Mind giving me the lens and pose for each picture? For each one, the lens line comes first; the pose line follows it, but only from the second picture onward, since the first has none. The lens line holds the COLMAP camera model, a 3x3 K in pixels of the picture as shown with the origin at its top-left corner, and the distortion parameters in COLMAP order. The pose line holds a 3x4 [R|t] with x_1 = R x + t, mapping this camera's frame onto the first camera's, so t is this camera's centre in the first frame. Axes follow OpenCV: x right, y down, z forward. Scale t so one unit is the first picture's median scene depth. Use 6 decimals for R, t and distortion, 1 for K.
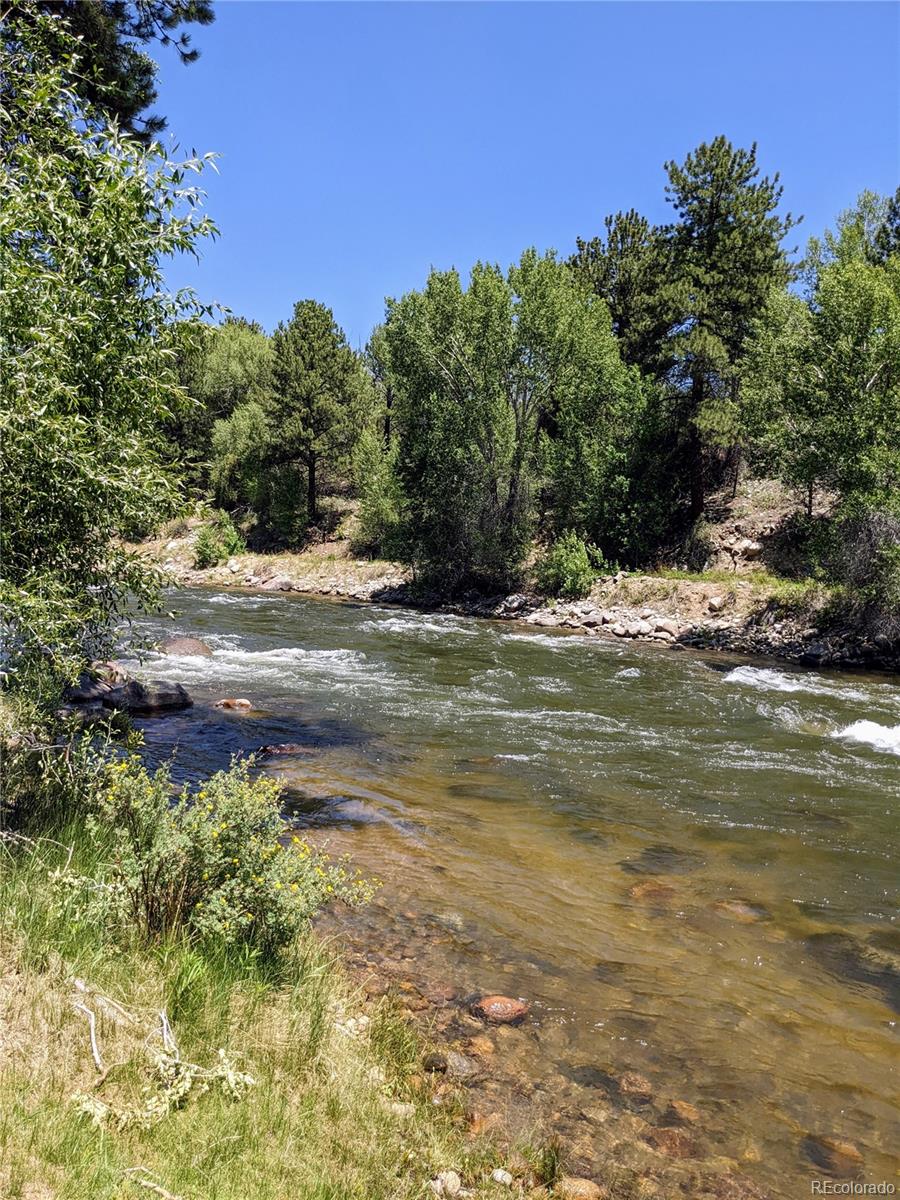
lens RADIAL K [[1038.2, 0, 450.0], [0, 1038.2, 600.0], [0, 0, 1]] dist [0.093749, -0.015034]
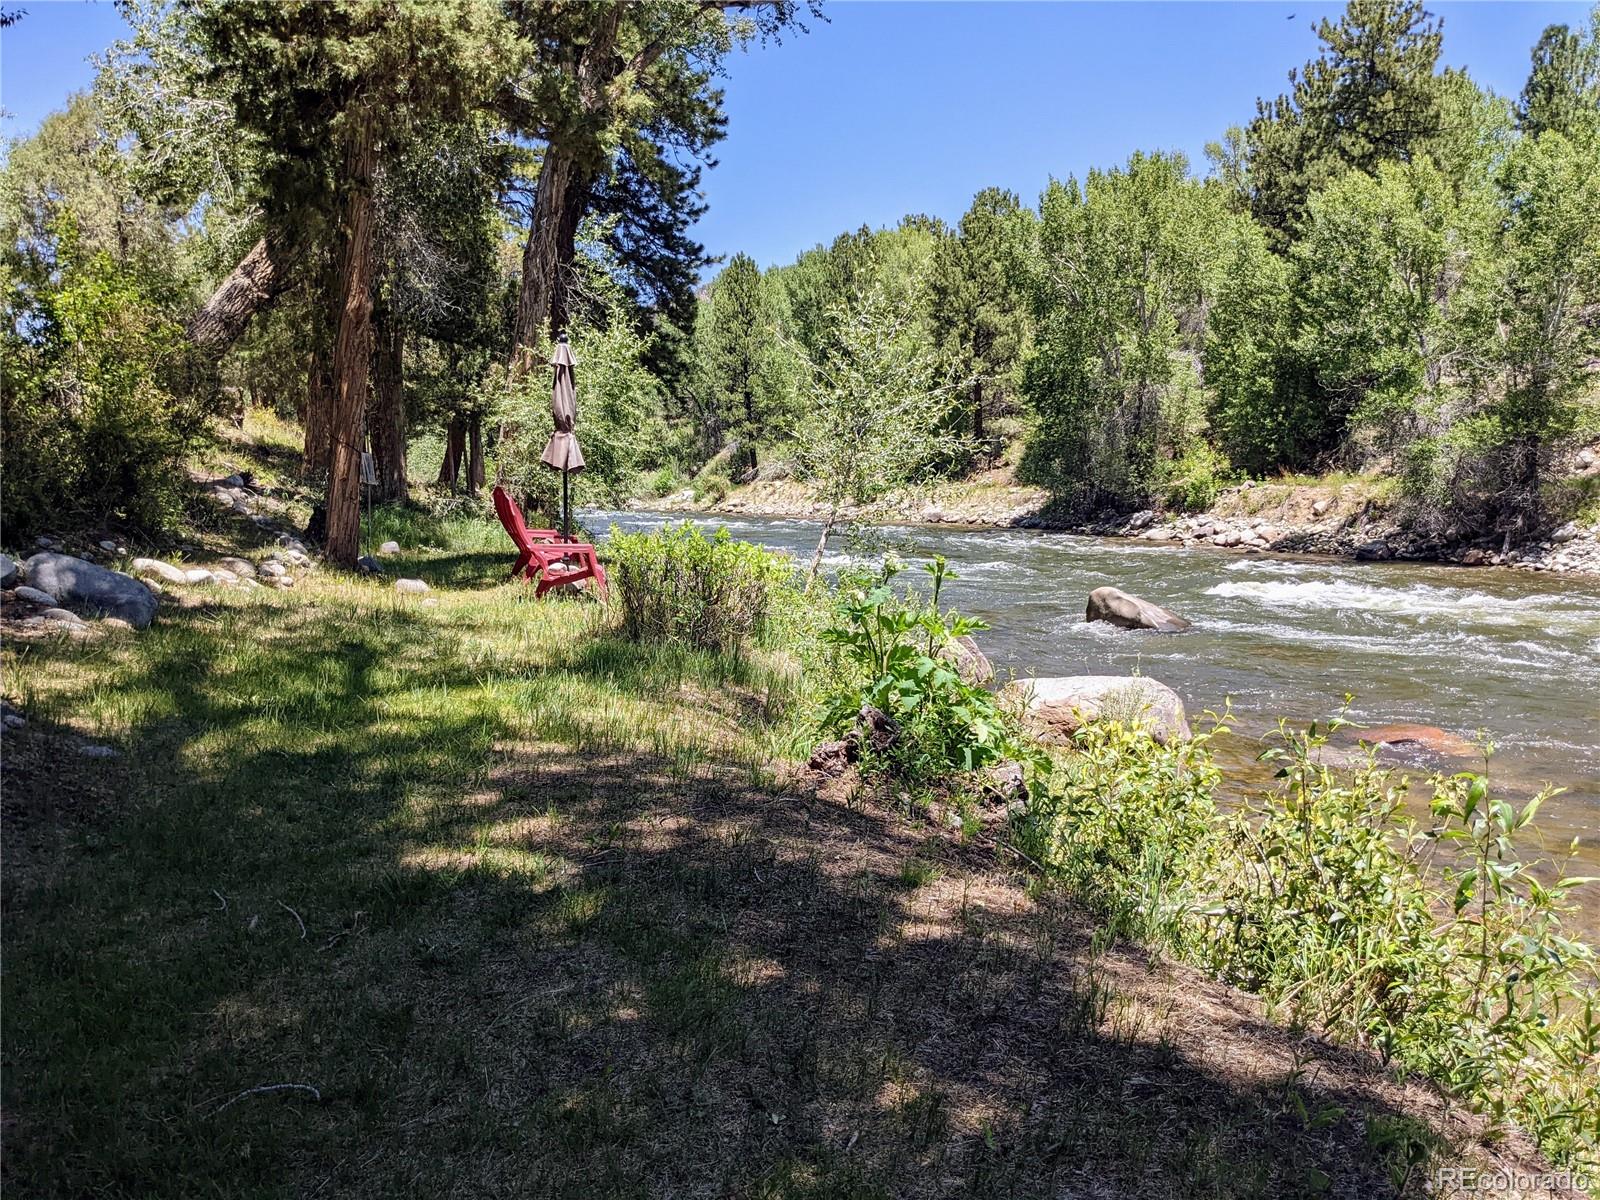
lens RADIAL K [[1384.3, 0, 844.2], [0, 1384.3, 607.5], [0, 0, 1]] dist [0.093749, -0.015034]
pose [[0.953325, -0.030072, -0.300445, 0.175226], [0.043137, 0.998386, 0.036944, 0.022704], [0.298849, -0.048180, 0.953083, -0.302260]]
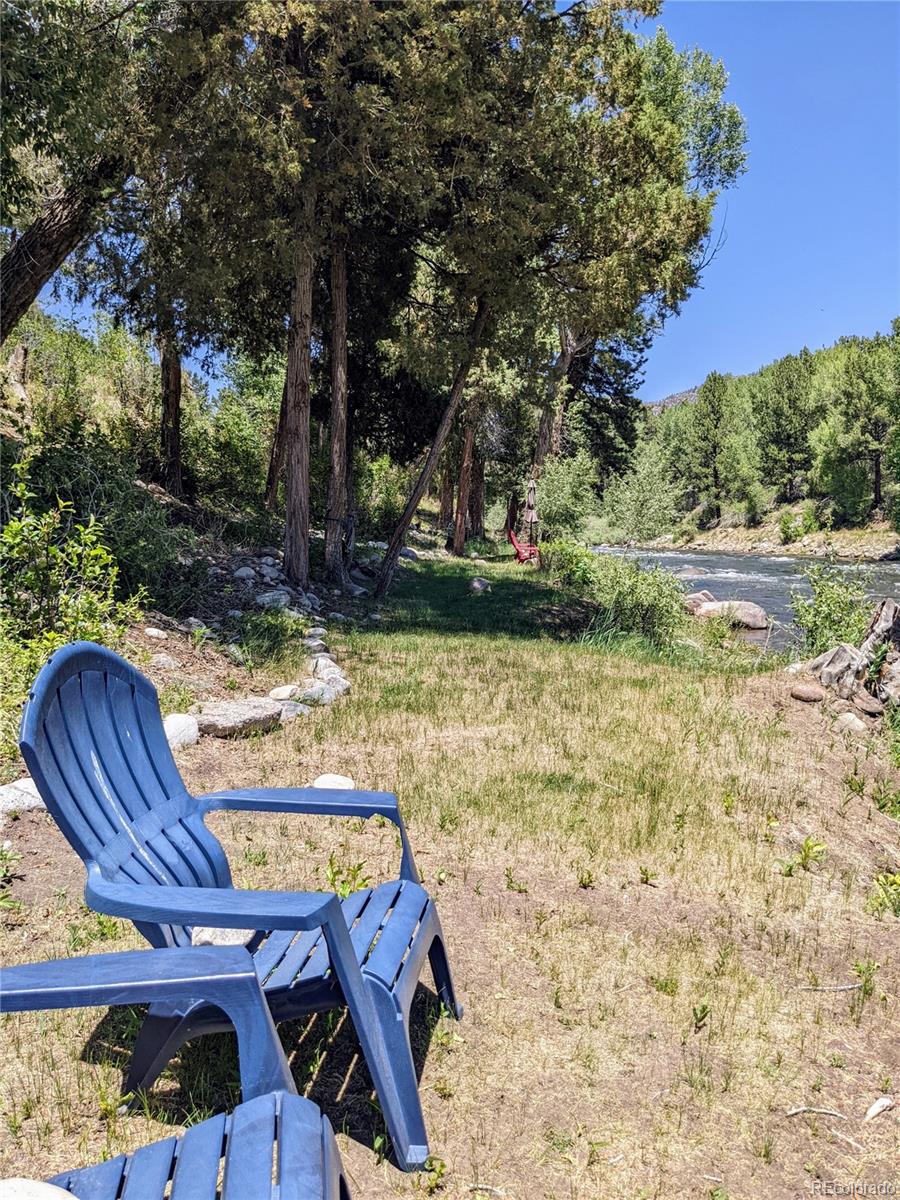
lens RADIAL K [[1038.2, 0, 450.0], [0, 1038.2, 600.0], [0, 0, 1]] dist [0.093749, -0.015034]
pose [[0.798865, -0.011792, -0.601395, 0.347841], [0.017835, 0.999833, 0.004087, 0.042647], [0.601246, -0.013991, 0.798941, -0.540910]]
